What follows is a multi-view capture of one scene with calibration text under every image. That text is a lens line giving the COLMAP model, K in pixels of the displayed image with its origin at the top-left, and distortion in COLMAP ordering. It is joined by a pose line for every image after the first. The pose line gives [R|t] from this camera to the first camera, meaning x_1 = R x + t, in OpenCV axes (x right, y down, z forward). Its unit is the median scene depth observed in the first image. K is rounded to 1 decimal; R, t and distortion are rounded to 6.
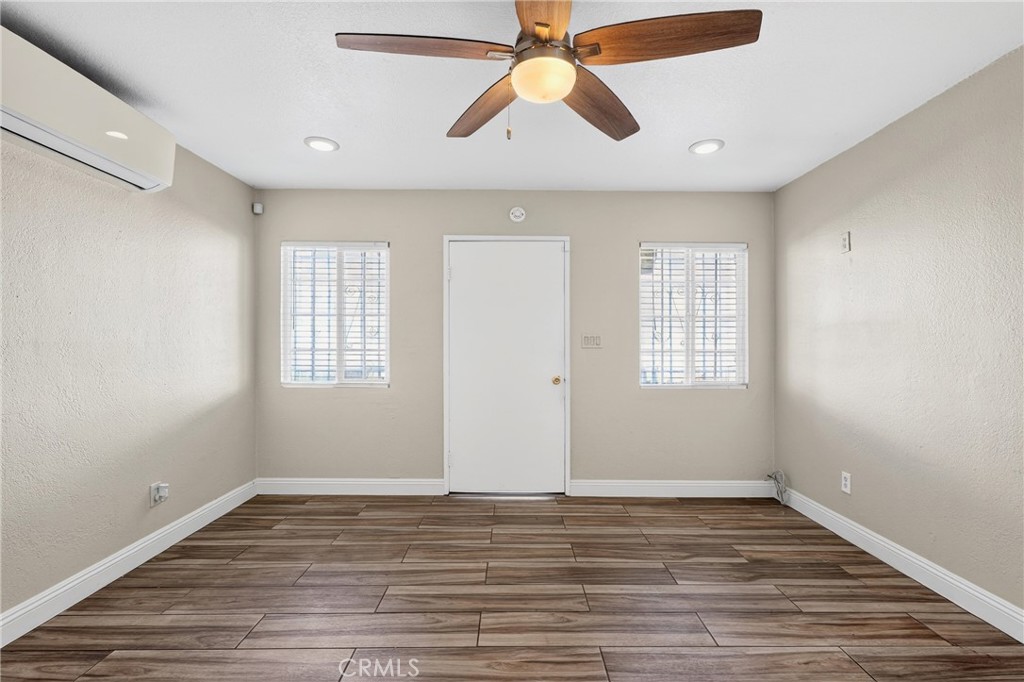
lens RADIAL K [[474.5, 0, 516.9], [0, 474.5, 334.4], [0, 0, 1]] dist [-0.021220, 0.002176]
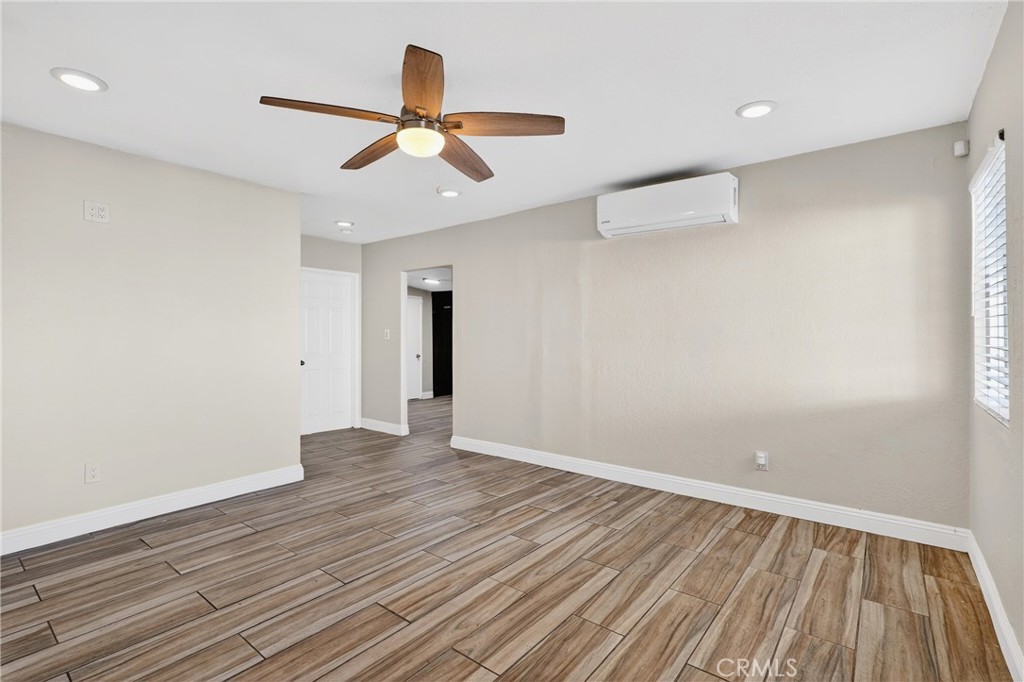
lens RADIAL K [[474.5, 0, 517.1], [0, 474.5, 344.8], [0, 0, 1]] dist [-0.021220, 0.002176]
pose [[-0.621475, 0.009855, -0.783372, 0.581092], [0.005201, 0.999951, 0.008454, 0.025440], [0.783417, 0.001180, -0.621495, 1.267569]]
